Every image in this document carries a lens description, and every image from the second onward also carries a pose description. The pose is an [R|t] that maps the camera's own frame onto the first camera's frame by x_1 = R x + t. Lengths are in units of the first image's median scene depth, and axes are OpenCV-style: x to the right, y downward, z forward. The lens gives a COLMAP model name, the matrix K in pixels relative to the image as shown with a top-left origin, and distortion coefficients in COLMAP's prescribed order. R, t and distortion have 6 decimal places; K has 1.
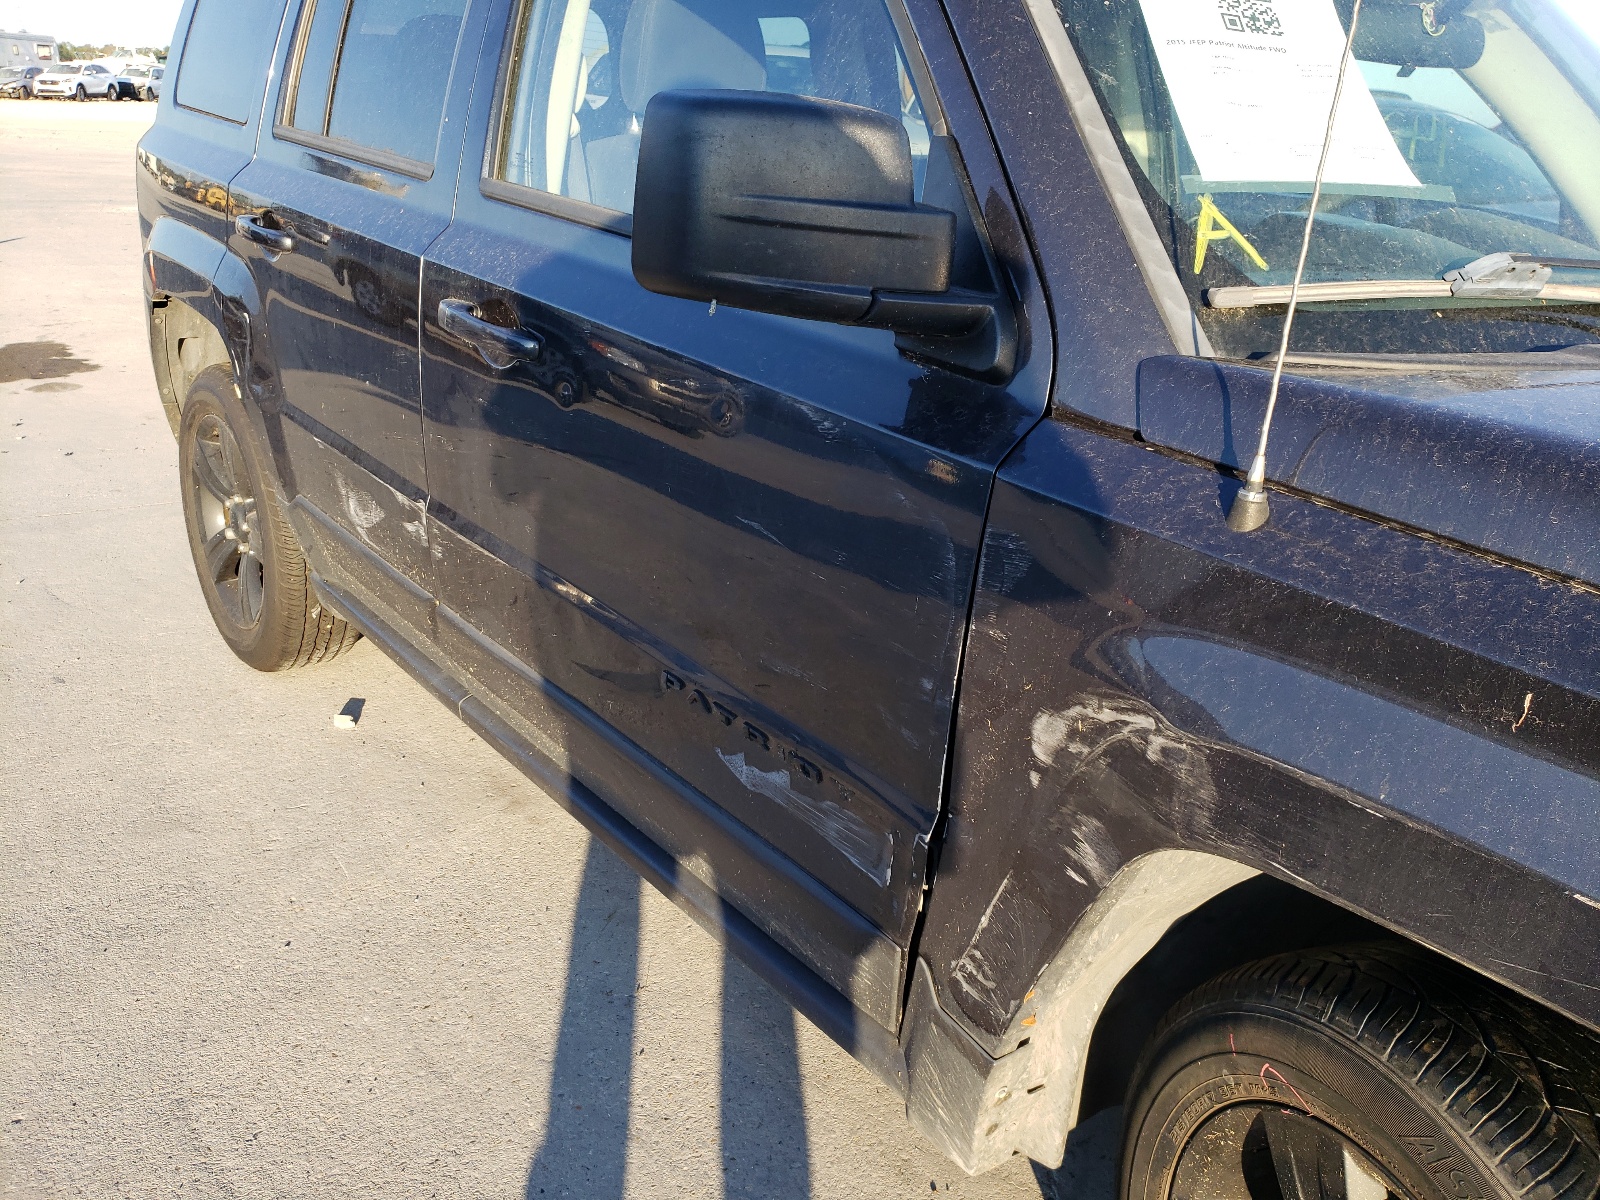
lens RADIAL K [[1221.0, 0, 812.7], [0, 1221.0, 596.1], [0, 0, 1]] dist [0.007907, -0.025339]
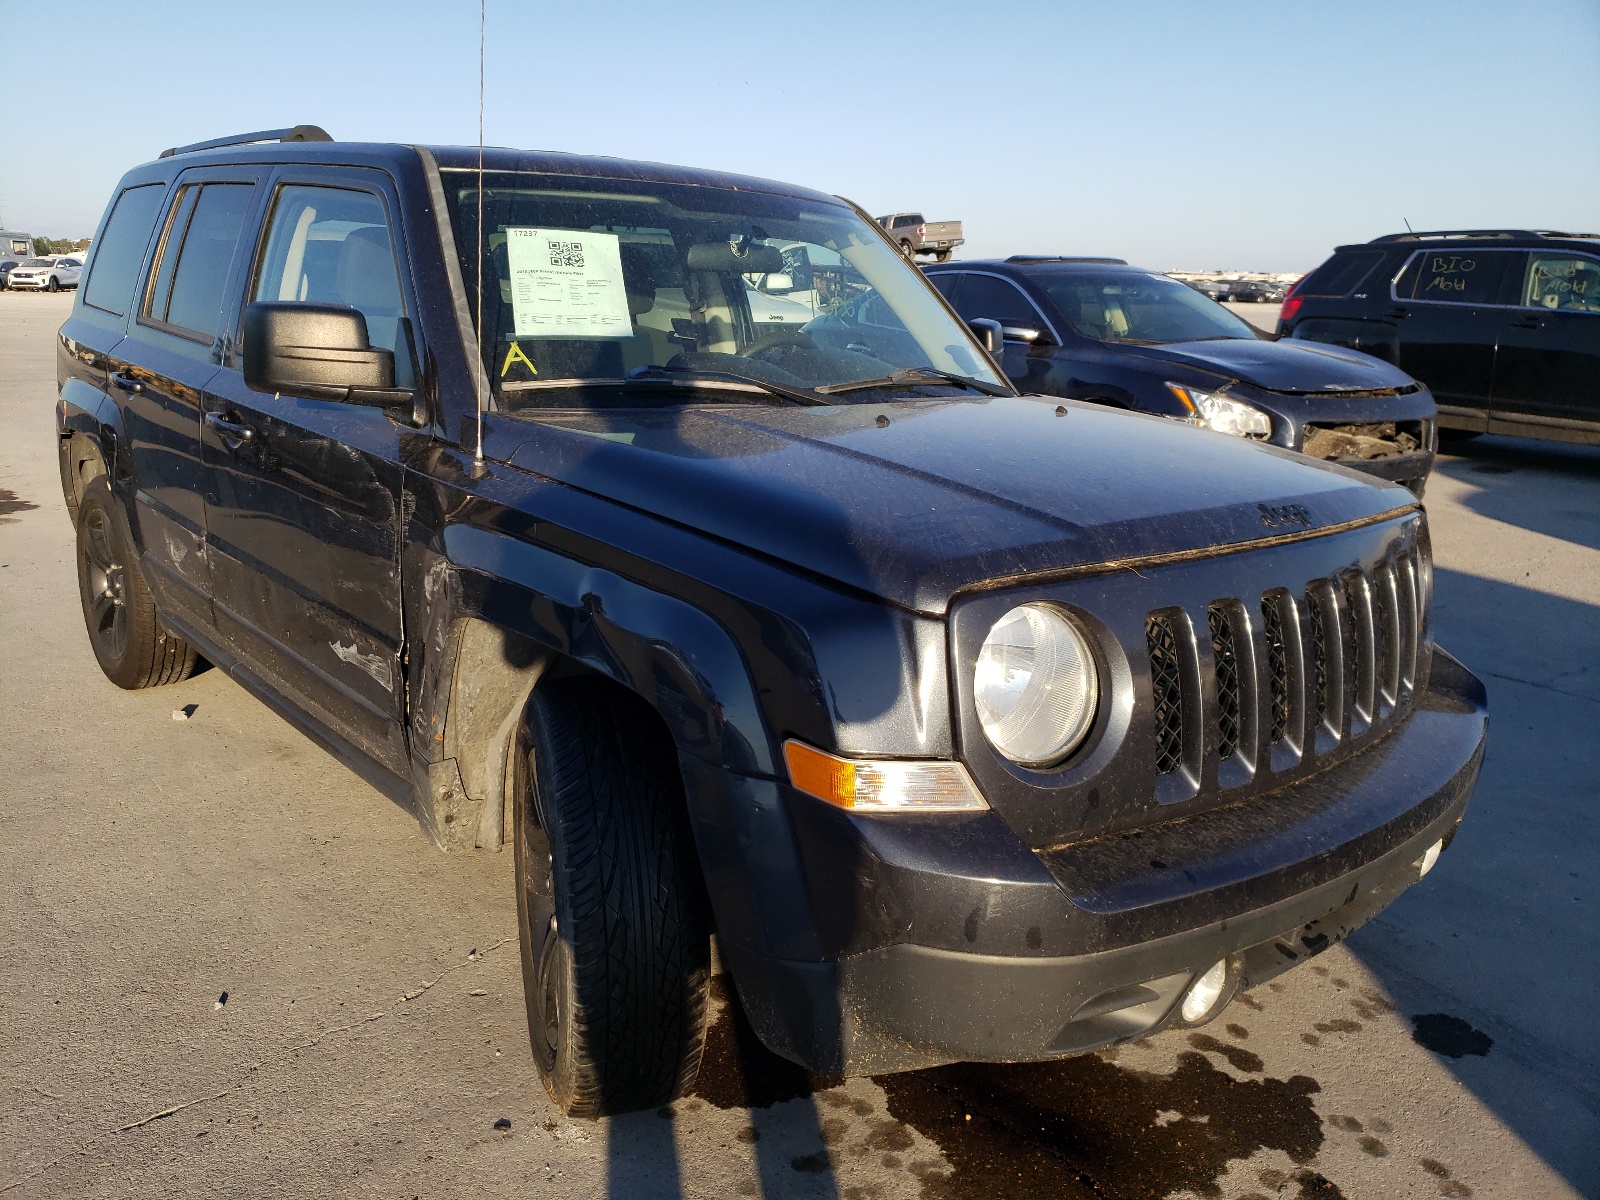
lens RADIAL K [[1221.0, 0, 788.8], [0, 1221.0, 600.7], [0, 0, 1]] dist [0.007907, -0.025339]
pose [[0.999590, -0.024835, 0.014253, 0.302153], [0.026433, 0.991699, -0.125836, 0.162036], [-0.011009, 0.126161, 0.991949, -0.430171]]
